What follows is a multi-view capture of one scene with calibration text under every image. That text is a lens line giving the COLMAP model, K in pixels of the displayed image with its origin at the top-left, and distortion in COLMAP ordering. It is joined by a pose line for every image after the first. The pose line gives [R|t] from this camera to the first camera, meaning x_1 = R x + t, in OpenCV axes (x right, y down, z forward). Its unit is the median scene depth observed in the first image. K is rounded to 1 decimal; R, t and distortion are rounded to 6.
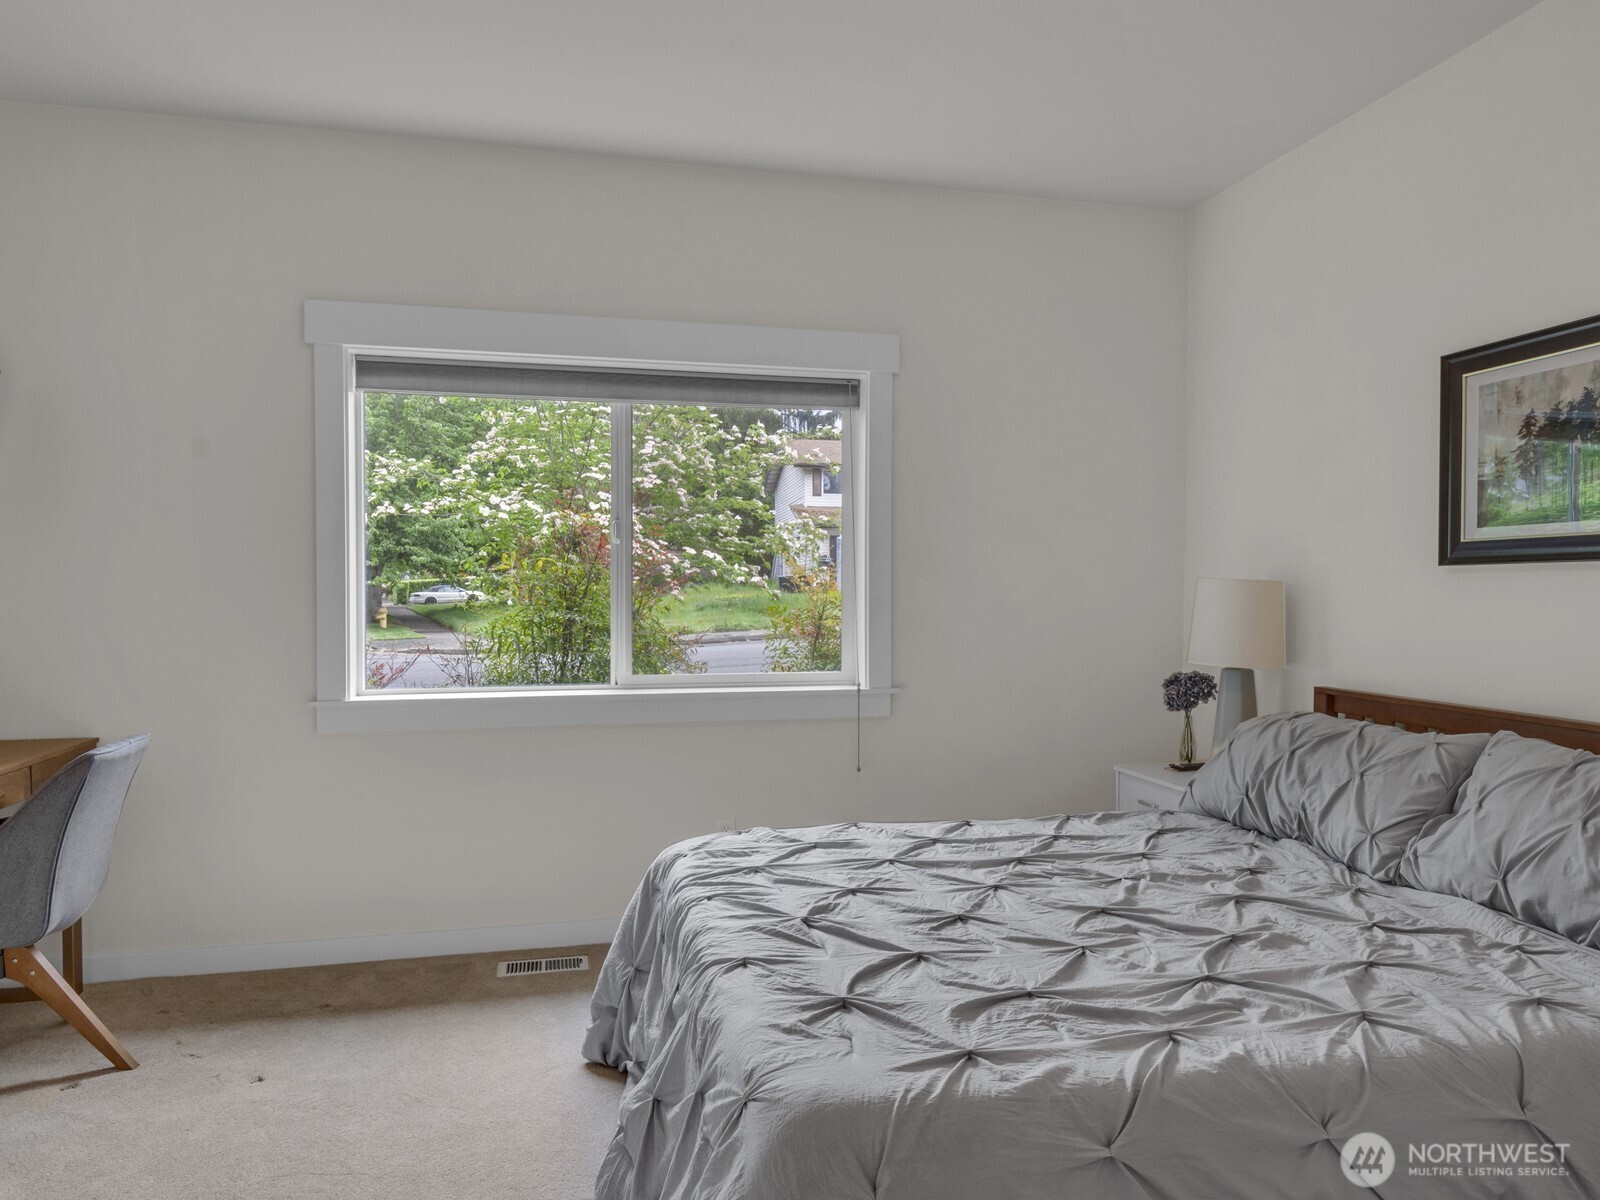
lens RADIAL K [[1009.0, 0, 800.0], [0, 1009.0, 600.0], [0, 0, 1]] dist [0.003813, -0.001947]
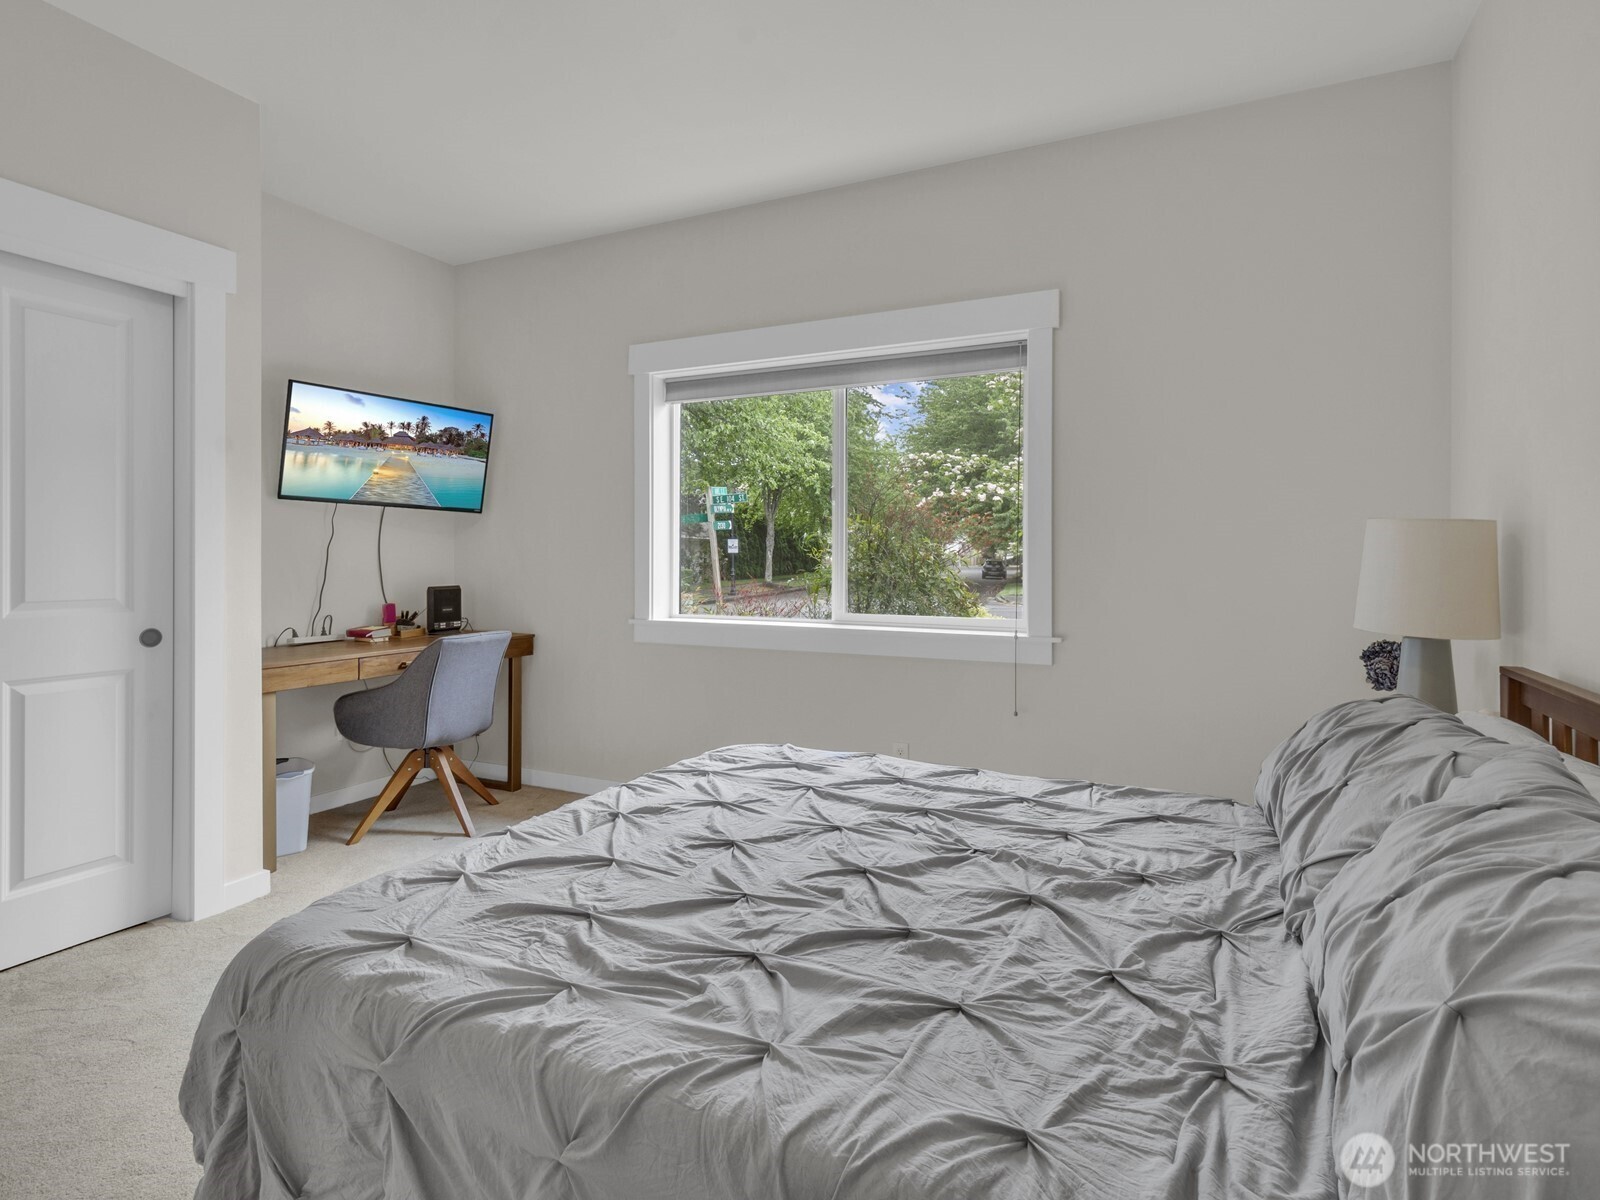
lens RADIAL K [[805.6, 0, 831.2], [0, 805.6, 557.3], [0, 0, 1]] dist [0.001272, -0.000048]
pose [[0.797577, 0.001403, -0.603215, 0.723890], [-0.008723, 0.999920, -0.009208, 0.029286], [0.603154, 0.012606, 0.797525, 0.396912]]
